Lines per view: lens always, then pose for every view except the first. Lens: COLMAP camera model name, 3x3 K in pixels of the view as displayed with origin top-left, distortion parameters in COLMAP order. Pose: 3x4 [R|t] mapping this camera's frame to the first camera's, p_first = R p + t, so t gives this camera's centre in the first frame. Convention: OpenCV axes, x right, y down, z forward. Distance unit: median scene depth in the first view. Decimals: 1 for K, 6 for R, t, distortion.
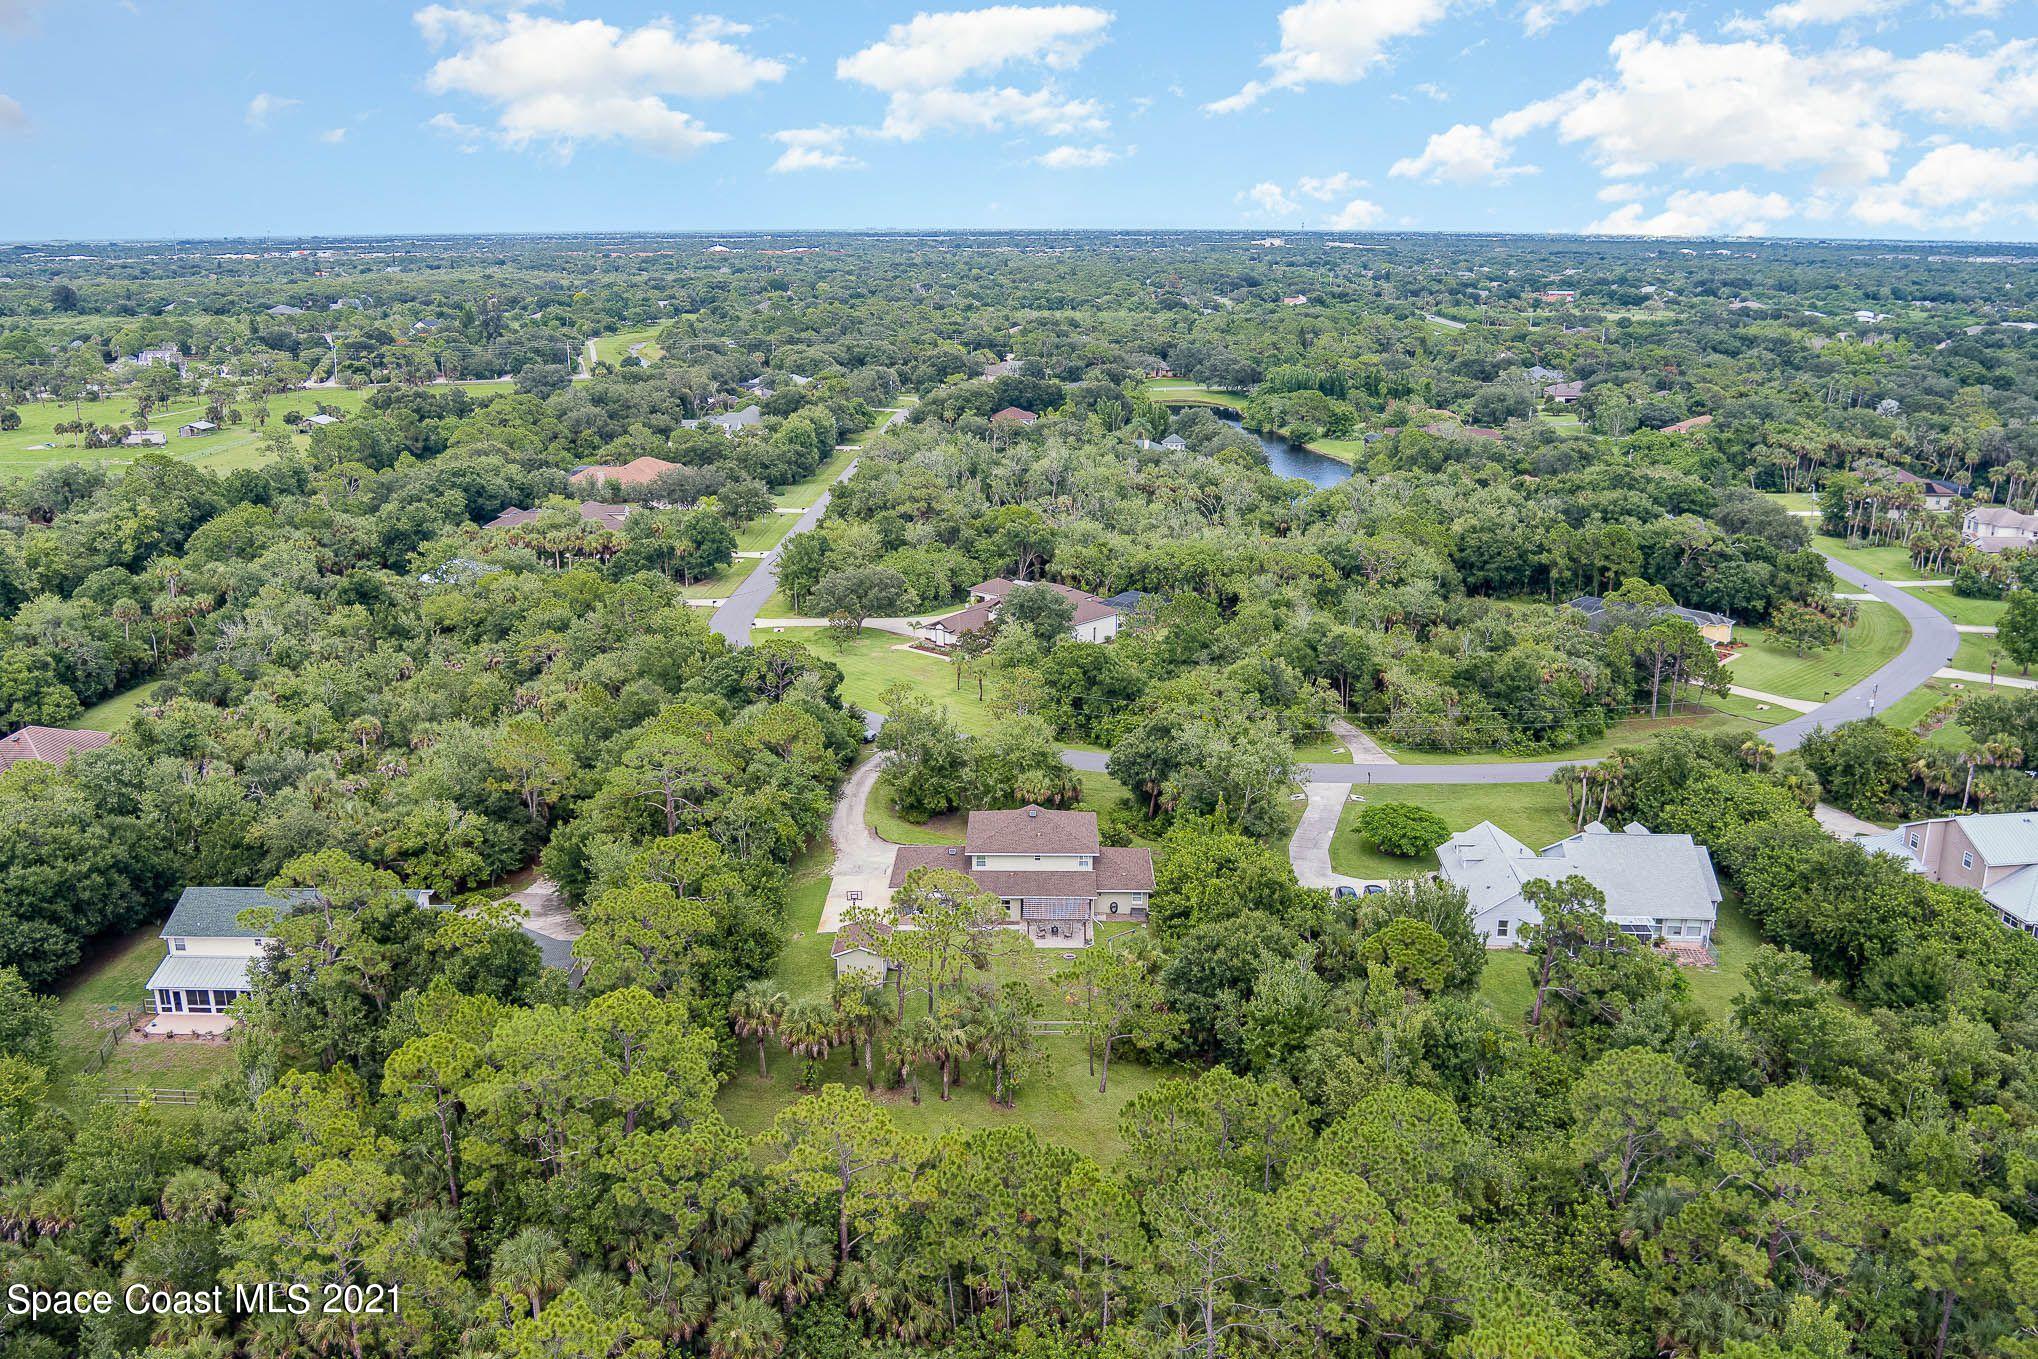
lens RADIAL K [[1627.6, 0, 1019.0], [0, 1627.6, 679.5], [0, 0, 1]] dist [-0.071775, 0.014727]
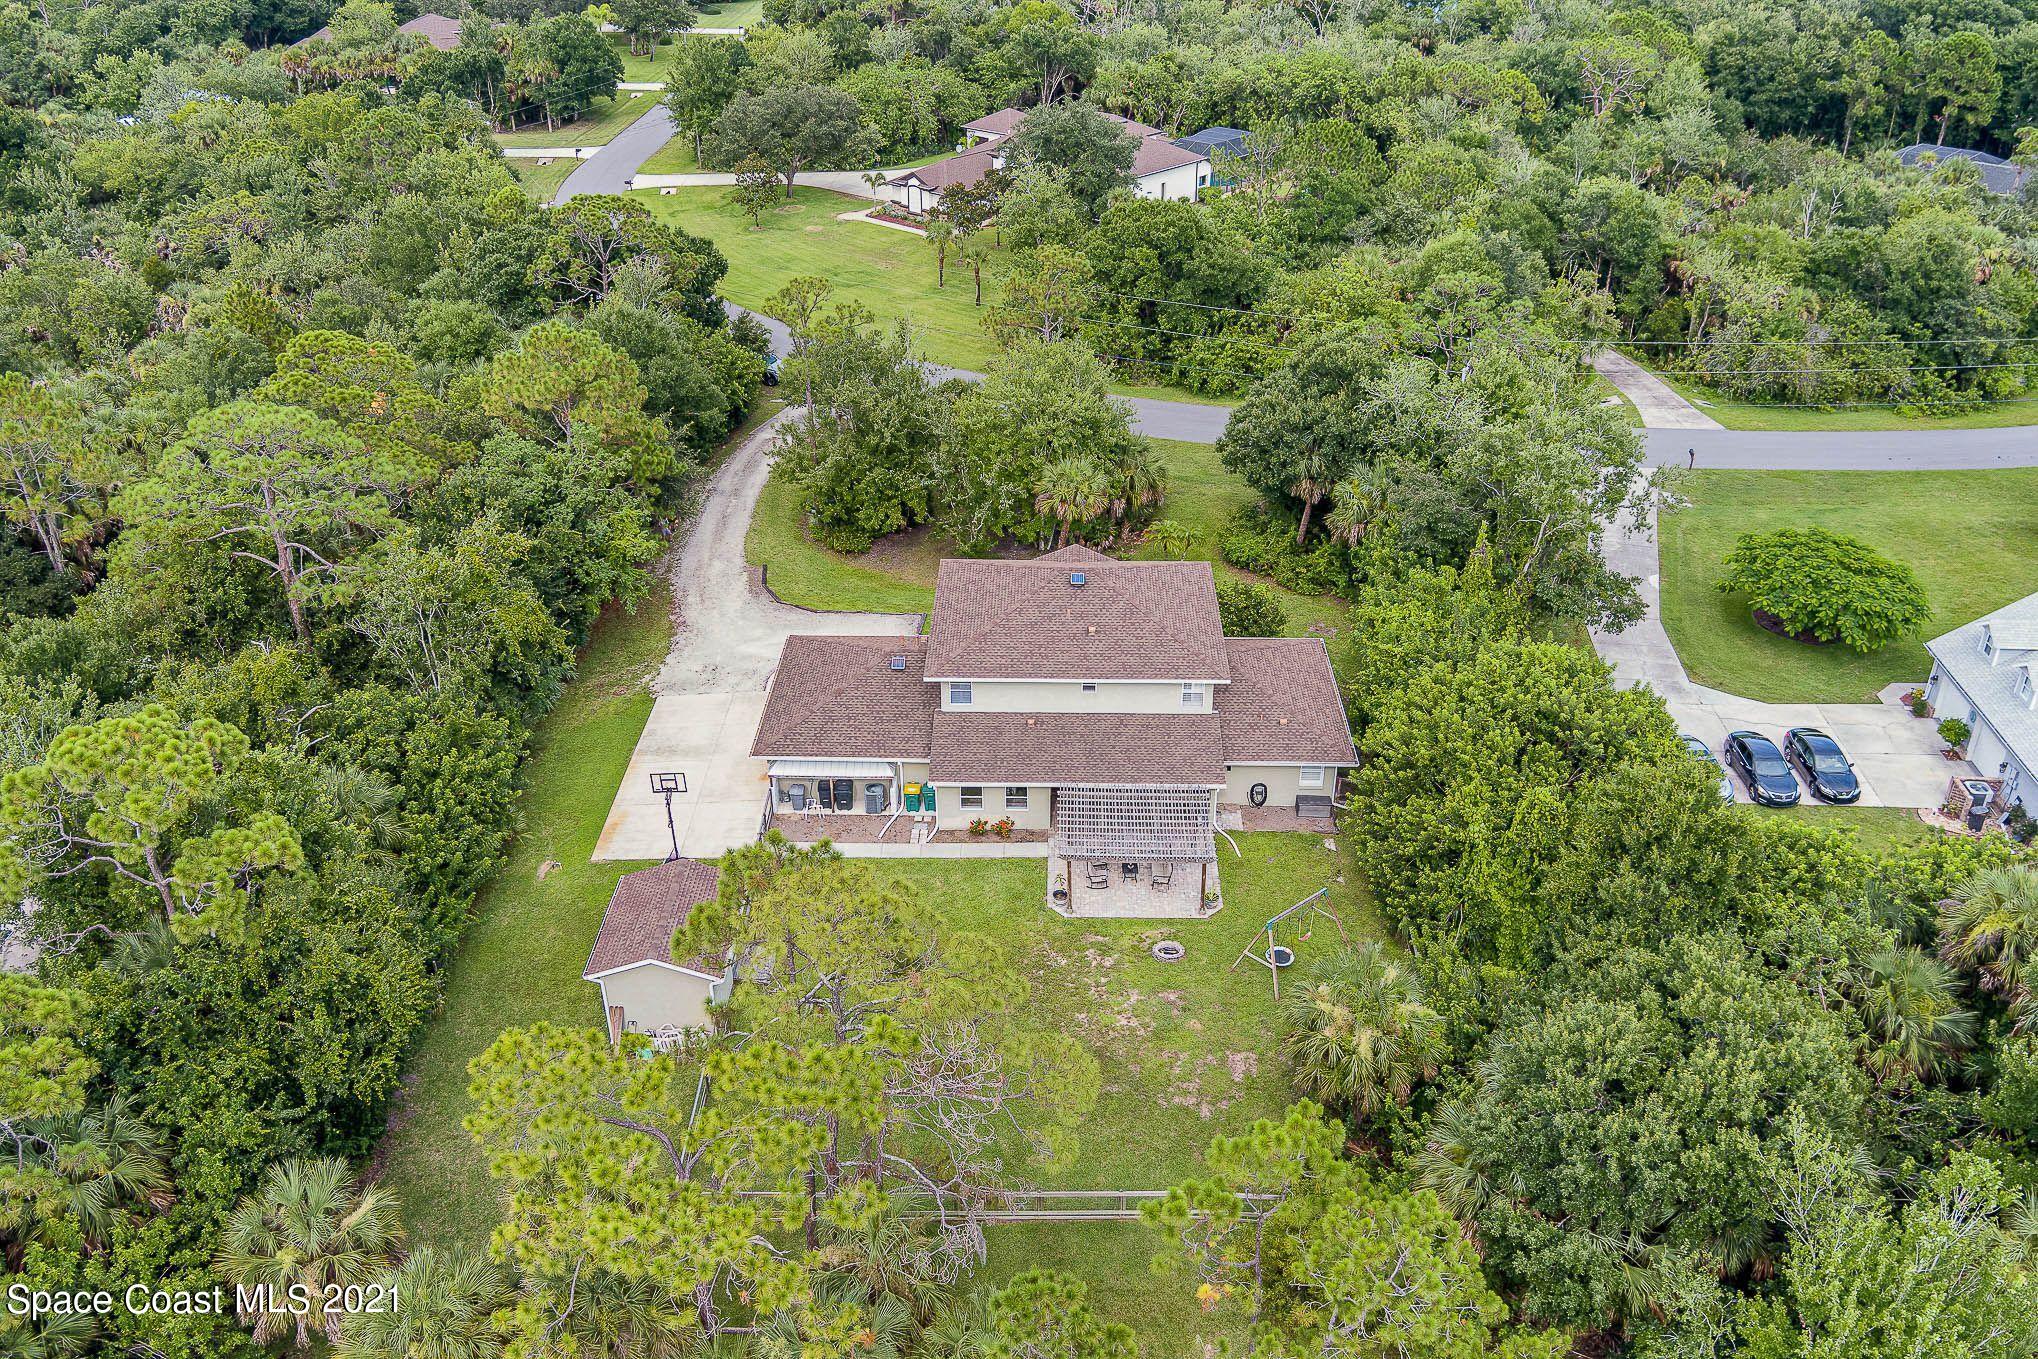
lens RADIAL K [[1627.6, 0, 1019.0], [0, 1627.6, 679.5], [0, 0, 1]] dist [-0.071775, 0.014727]
pose [[0.999937, 0.001226, -0.011129, -0.001953], [0.001556, 0.969119, 0.246590, -0.000561], [0.011088, -0.246592, 0.969056, 0.426986]]
